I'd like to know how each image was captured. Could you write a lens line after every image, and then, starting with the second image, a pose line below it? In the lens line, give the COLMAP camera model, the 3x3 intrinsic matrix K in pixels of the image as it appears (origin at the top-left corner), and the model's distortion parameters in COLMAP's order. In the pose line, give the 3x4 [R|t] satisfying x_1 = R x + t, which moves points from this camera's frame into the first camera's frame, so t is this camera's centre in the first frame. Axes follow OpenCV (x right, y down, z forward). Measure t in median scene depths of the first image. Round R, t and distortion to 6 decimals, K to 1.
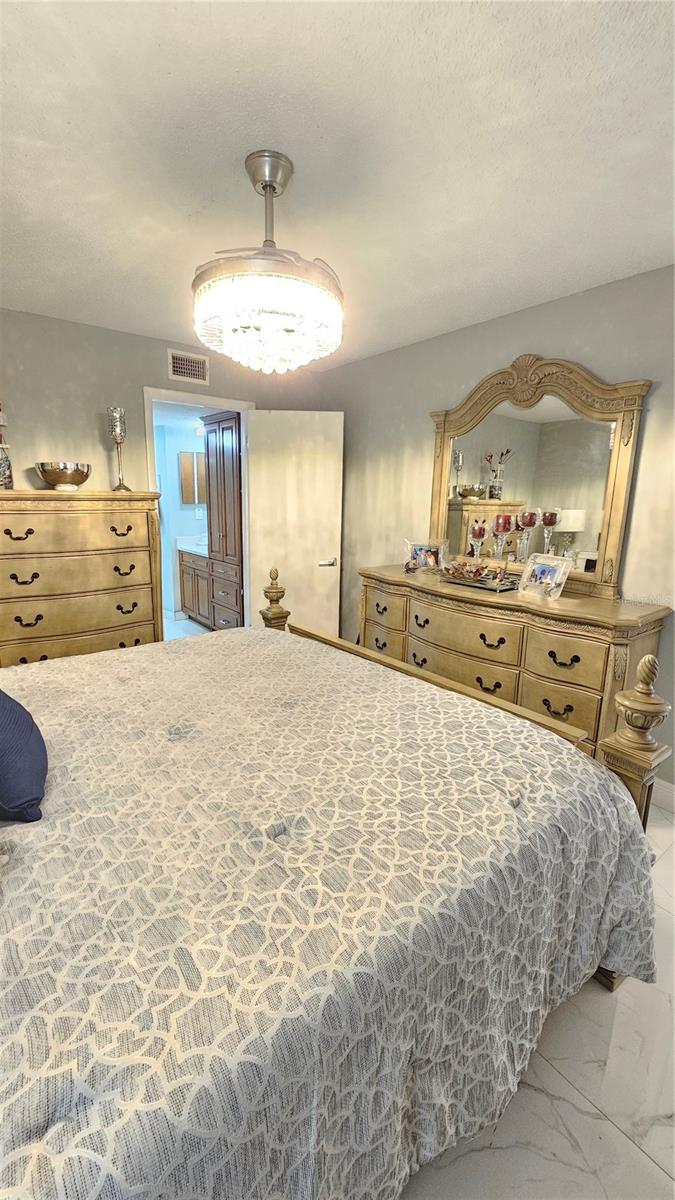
lens RADIAL K [[487.7, 0, 330.8], [0, 487.7, 598.0], [0, 0, 1]] dist [-0.001585, -0.000976]
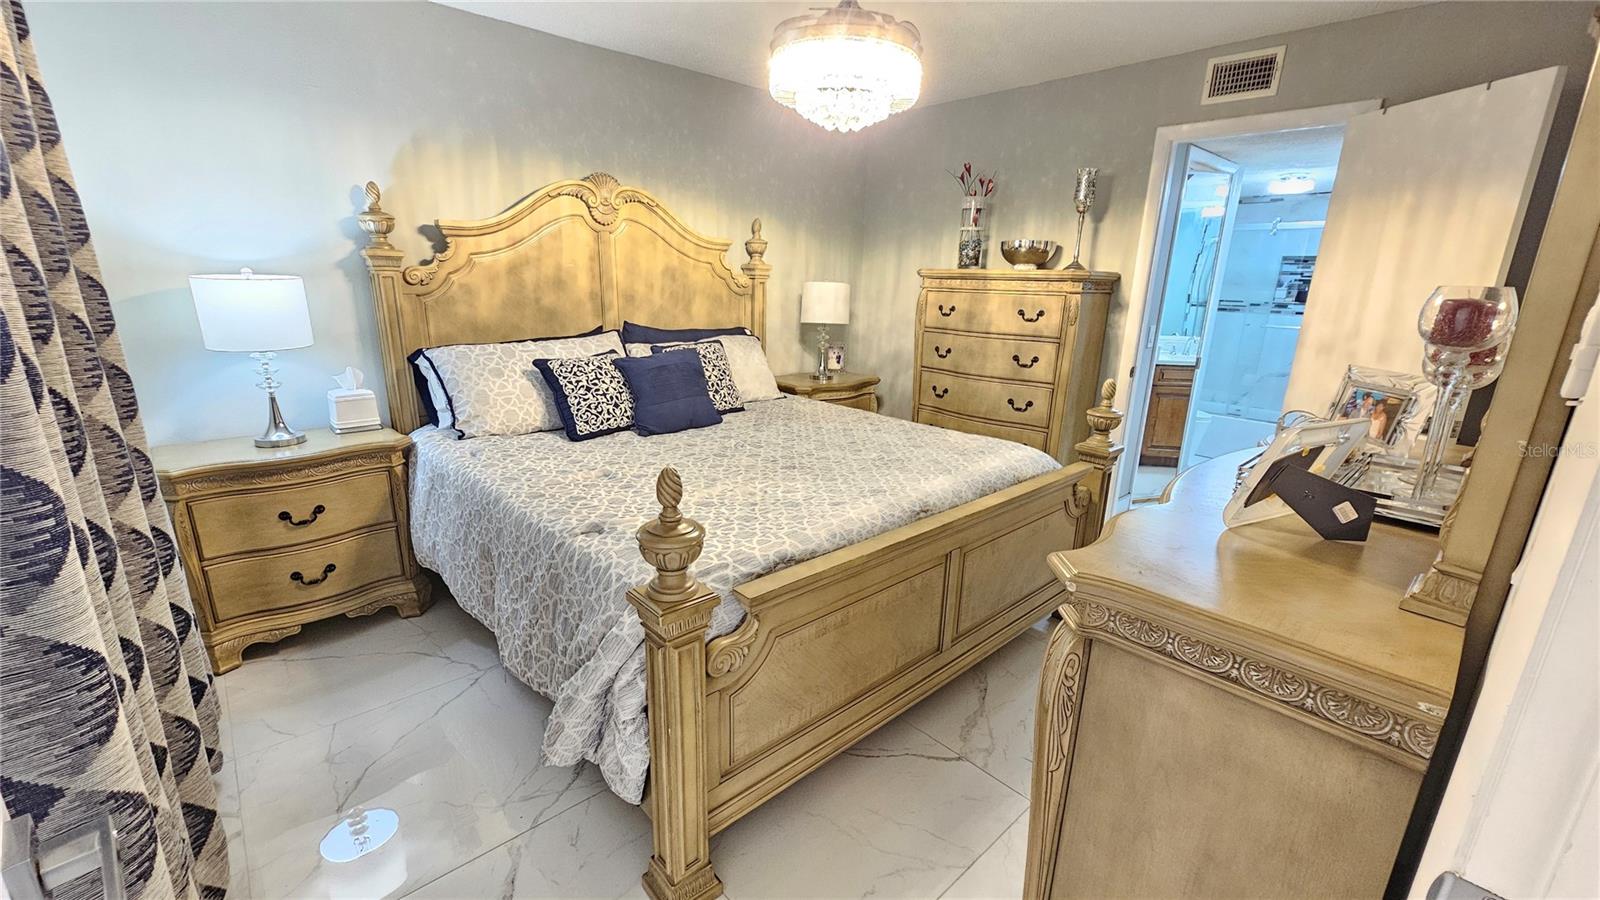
lens RADIAL K [[650.2, 0, 795.3], [0, 650.2, 457.5], [0, 0, 1]] dist [-0.001585, -0.000976]
pose [[0.080729, 0.253718, -0.963904, 0.733519], [-0.228082, 0.946103, 0.229930, -0.069925], [0.970289, 0.201287, 0.134247, 0.491907]]
